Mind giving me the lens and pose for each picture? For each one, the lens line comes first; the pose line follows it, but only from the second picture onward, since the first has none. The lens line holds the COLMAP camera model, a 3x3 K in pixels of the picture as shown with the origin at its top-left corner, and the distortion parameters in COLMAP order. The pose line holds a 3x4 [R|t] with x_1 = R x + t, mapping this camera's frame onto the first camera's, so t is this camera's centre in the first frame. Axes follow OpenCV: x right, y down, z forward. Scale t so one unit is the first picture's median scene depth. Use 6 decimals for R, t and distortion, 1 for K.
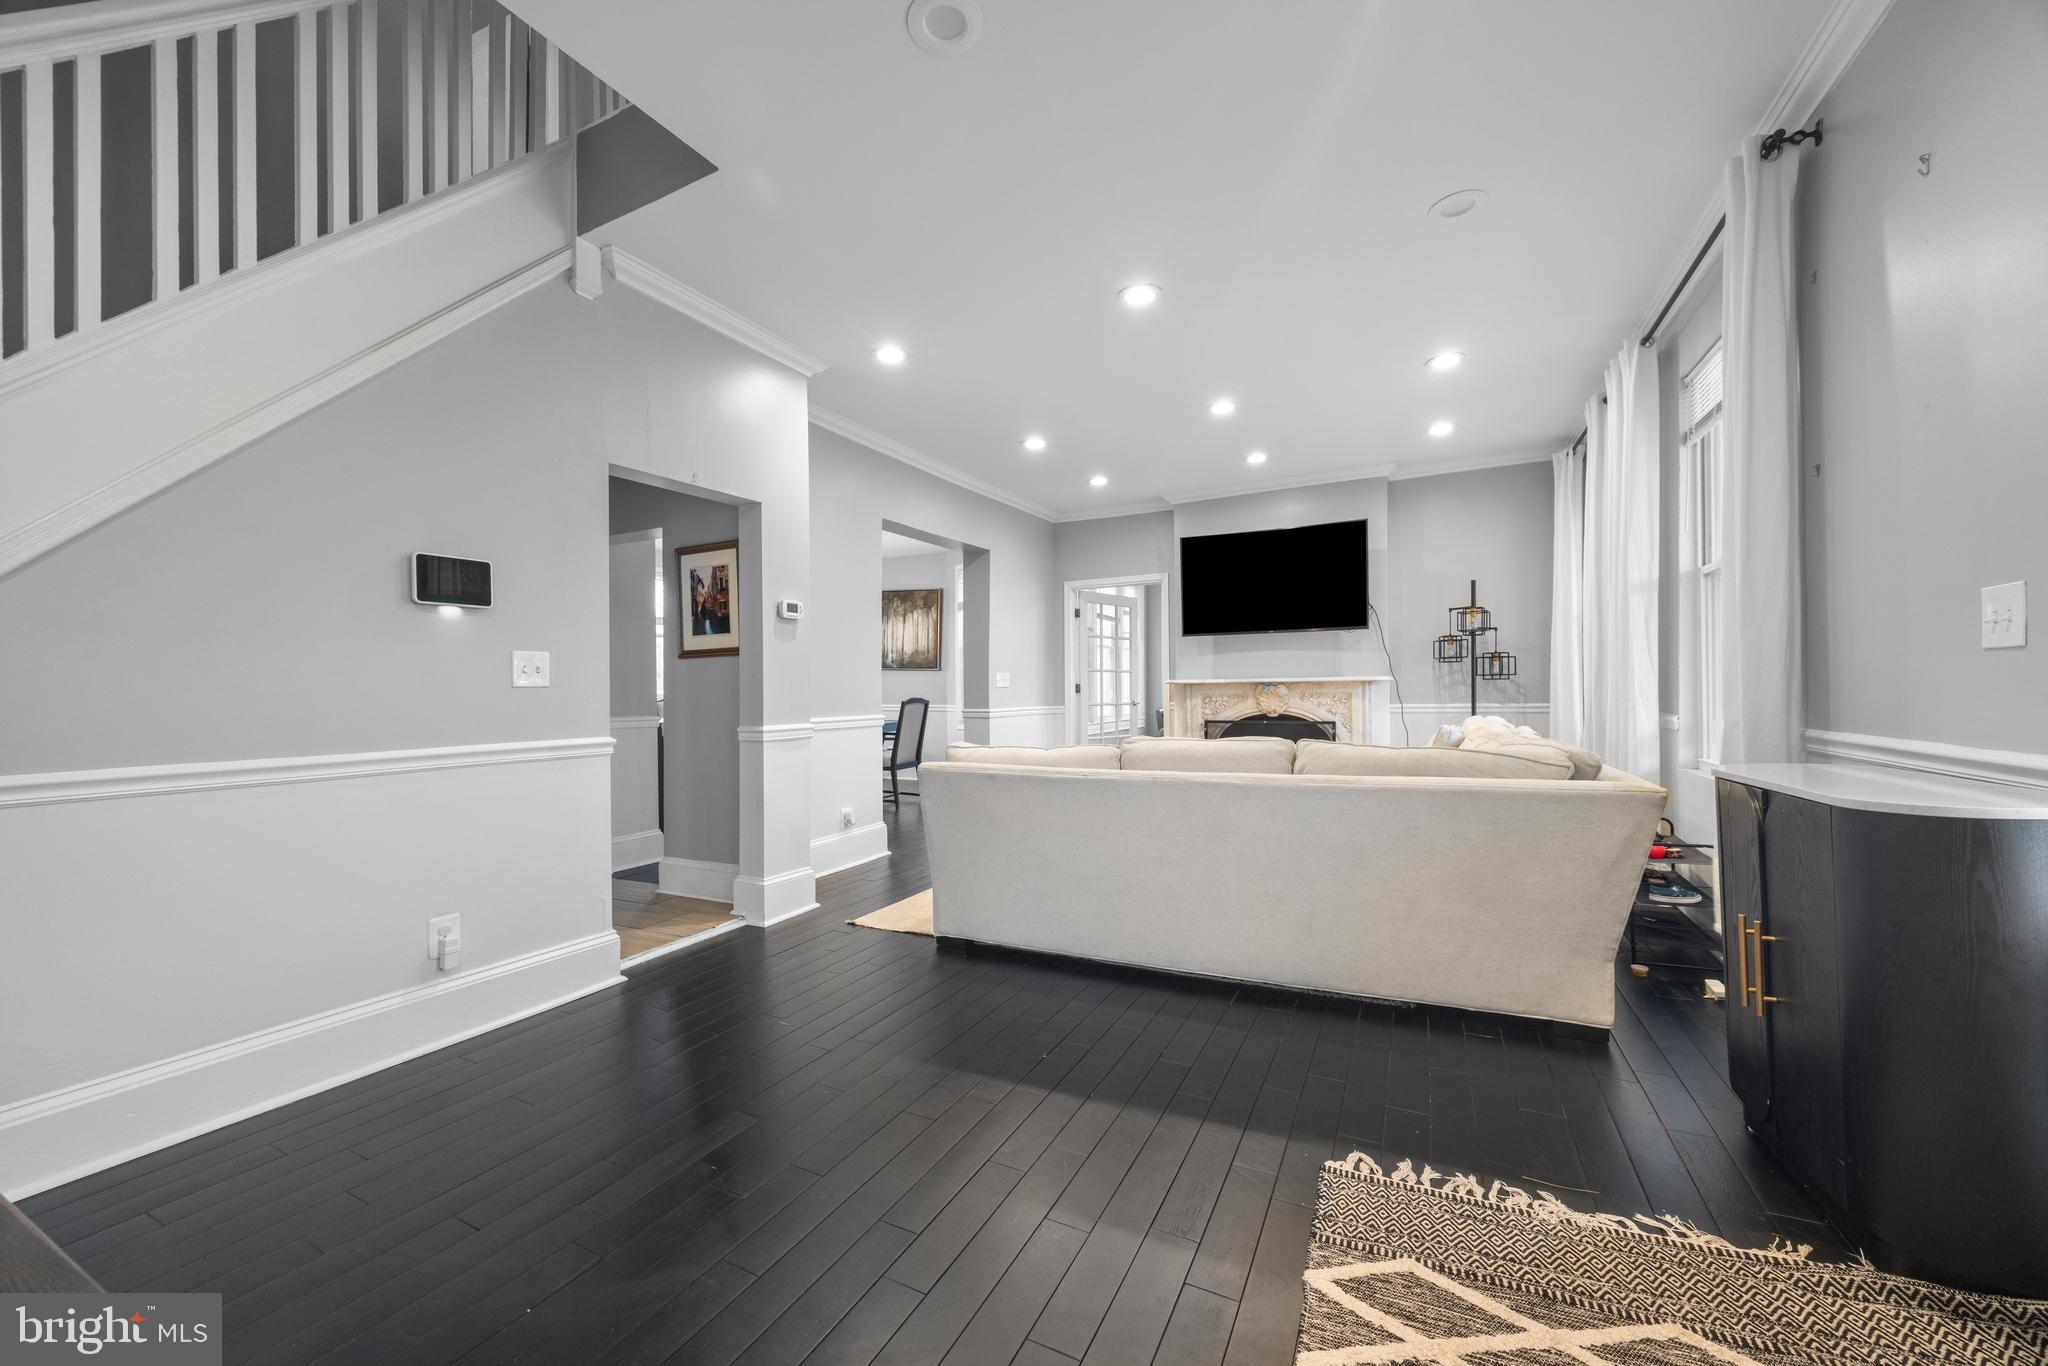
lens RADIAL K [[778.0, 0, 1030.7], [0, 778.0, 693.5], [0, 0, 1]] dist [-0.009217, 0.000610]
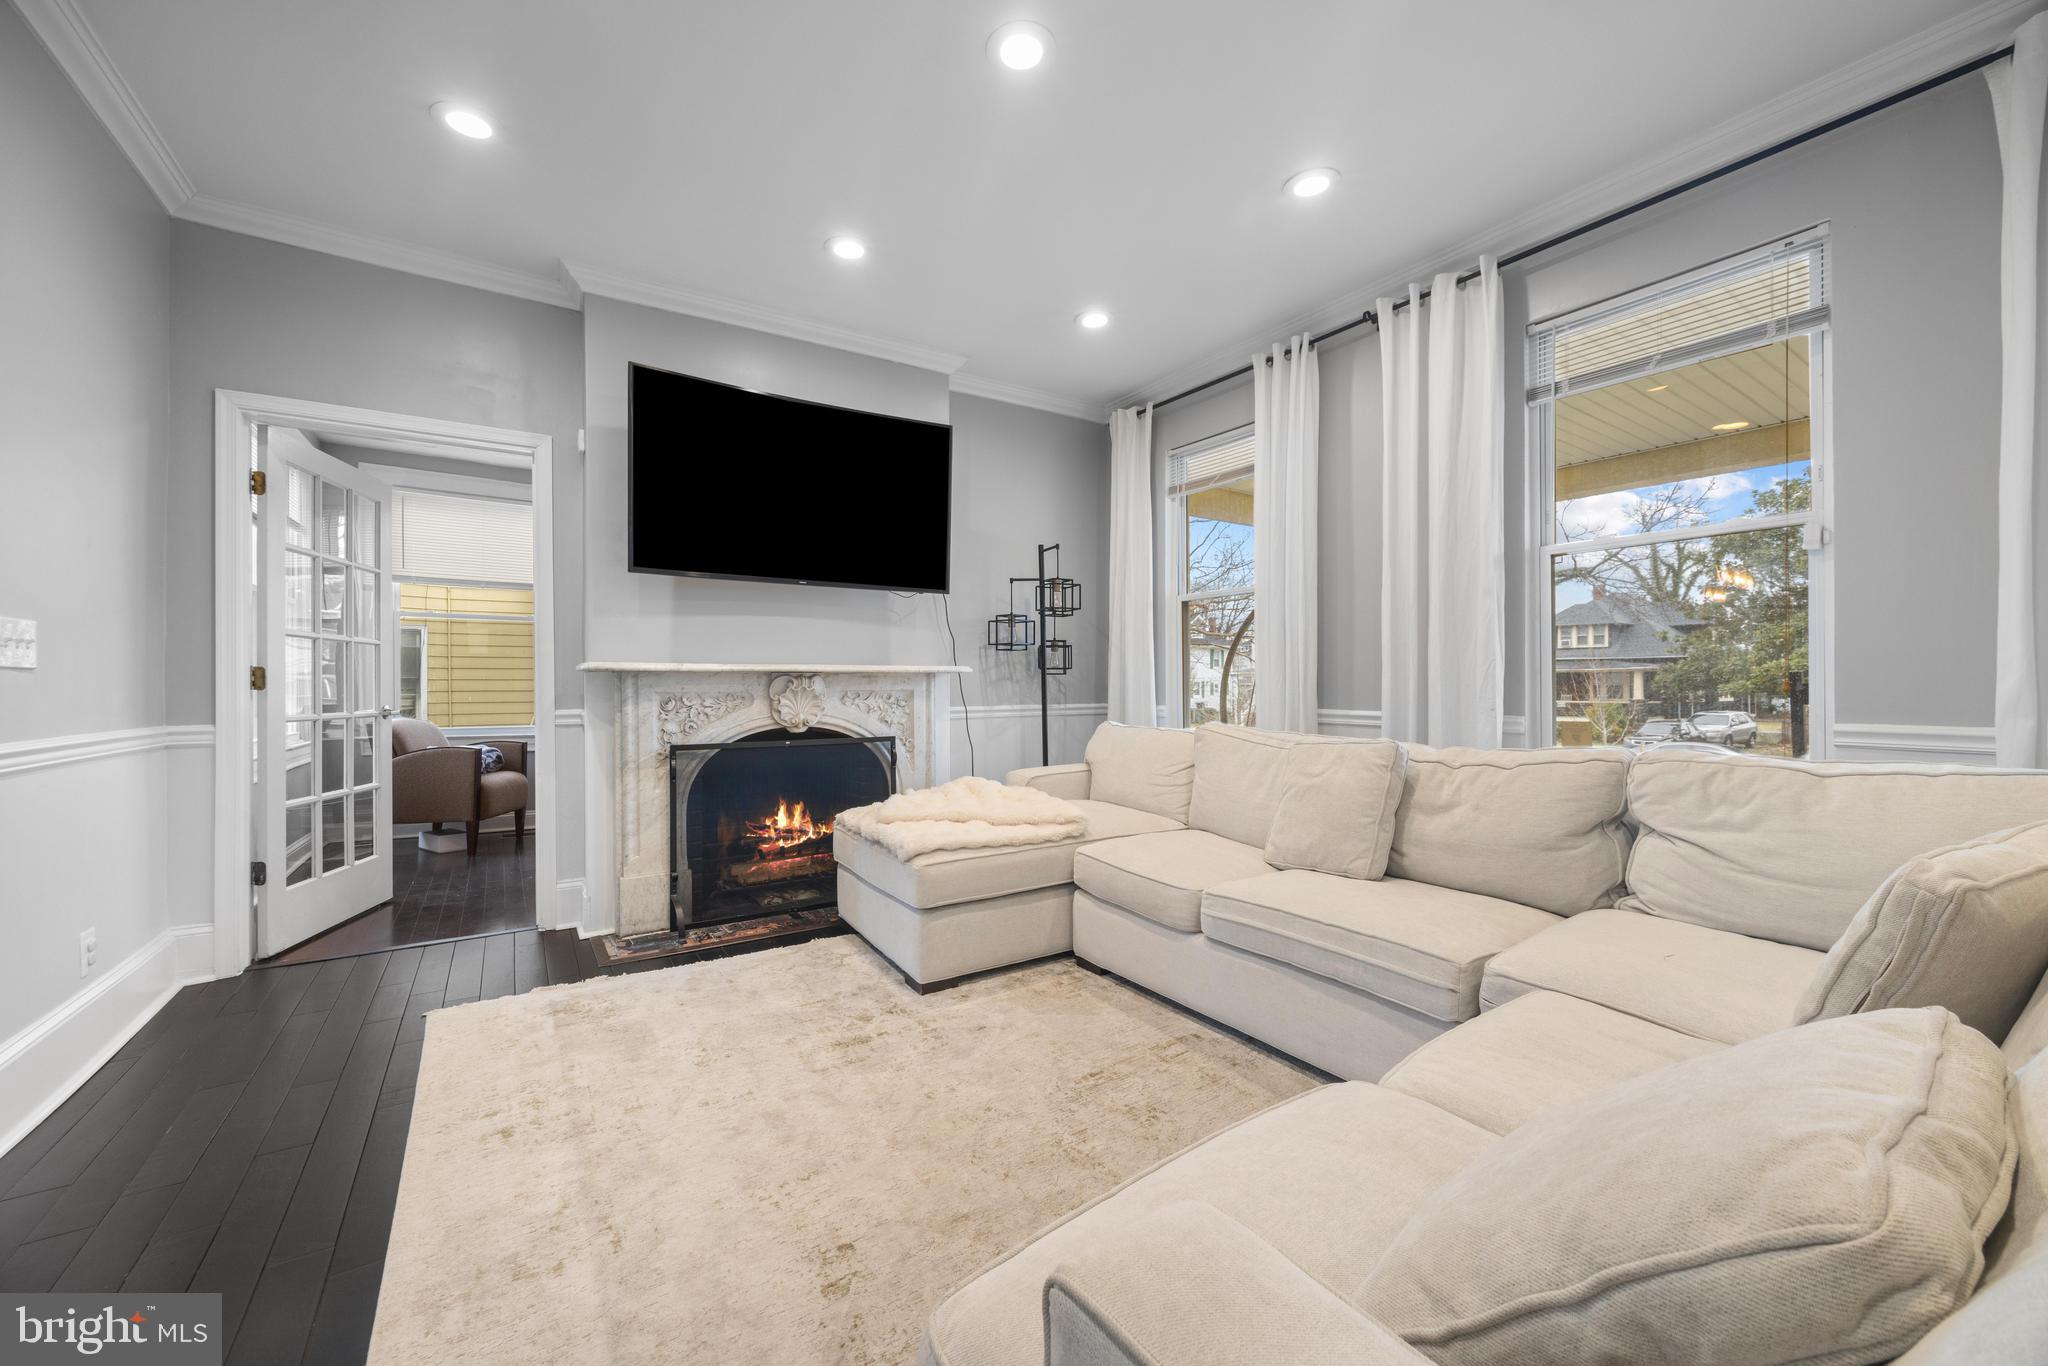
lens RADIAL K [[778.0, 0, 1022.3], [0, 778.0, 682.2], [0, 0, 1]] dist [-0.009217, 0.000610]
pose [[0.493876, 0.012370, 0.869444, -0.100432], [0.000784, 0.999892, -0.014671, 0.001550], [-0.869532, 0.007927, 0.493813, 0.583176]]
